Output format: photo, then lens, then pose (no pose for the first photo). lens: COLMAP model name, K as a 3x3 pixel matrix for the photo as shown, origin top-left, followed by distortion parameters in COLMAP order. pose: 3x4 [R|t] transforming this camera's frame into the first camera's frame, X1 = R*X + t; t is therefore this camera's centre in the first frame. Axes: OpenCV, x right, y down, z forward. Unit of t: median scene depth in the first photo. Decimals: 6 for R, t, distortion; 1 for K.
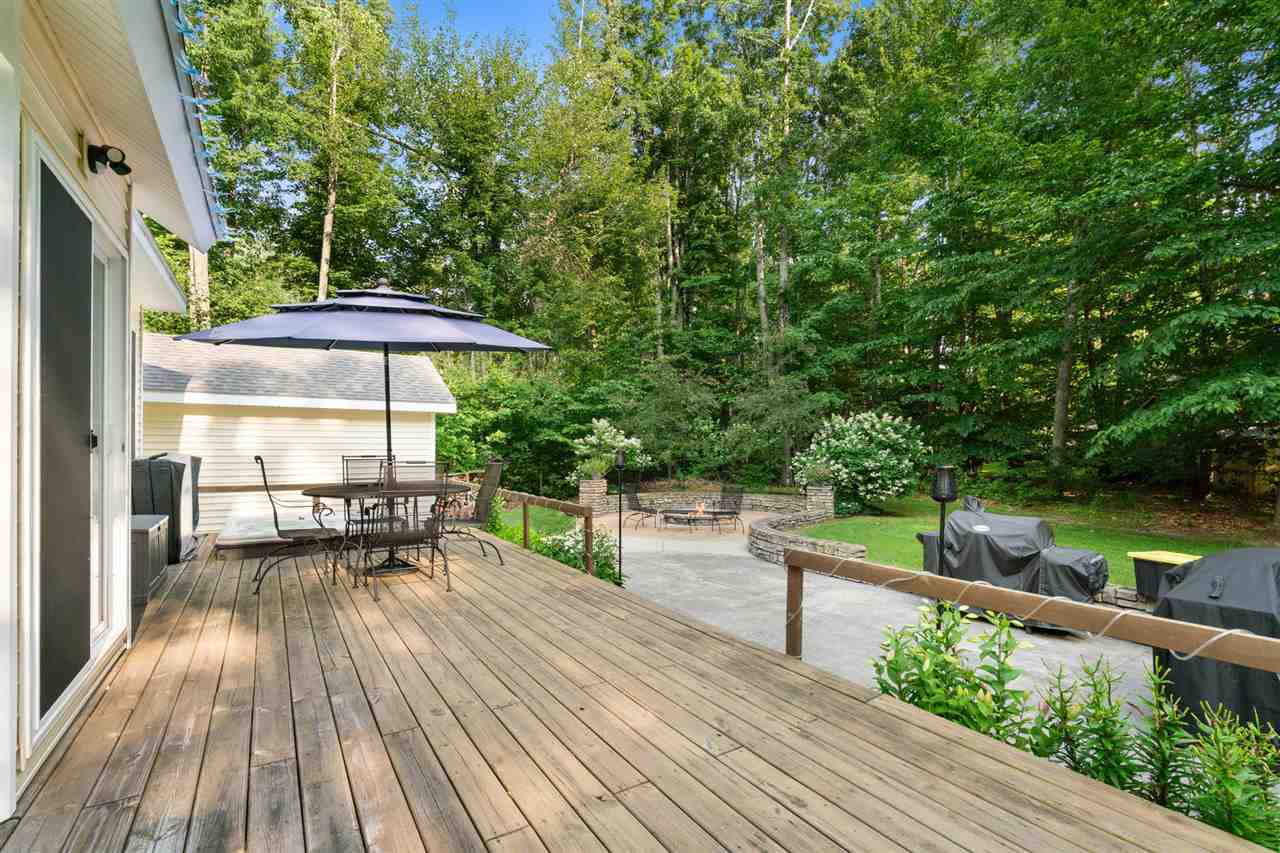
lens RADIAL K [[572.8, 0, 645.6], [0, 572.8, 438.6], [0, 0, 1]] dist [-0.001921, 0.000492]
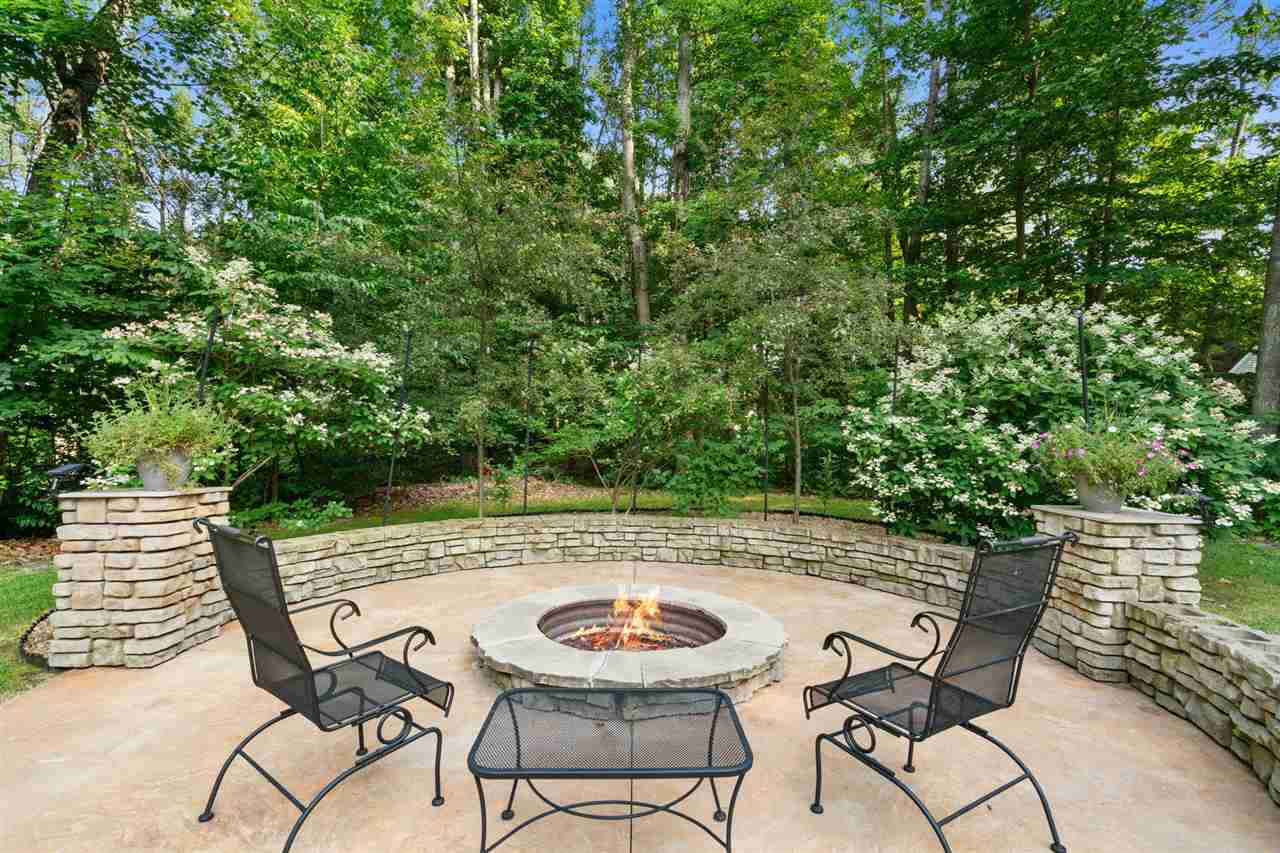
lens RADIAL K [[587.8, 0, 647.0], [0, 587.8, 423.8], [0, 0, 1]] dist [-0.000681, 0.000856]
pose [[0.937532, 0.022509, 0.347170, 0.009857], [-0.015247, 0.999604, -0.023635, 0.044252], [-0.347564, 0.016866, 0.937504, 0.633397]]
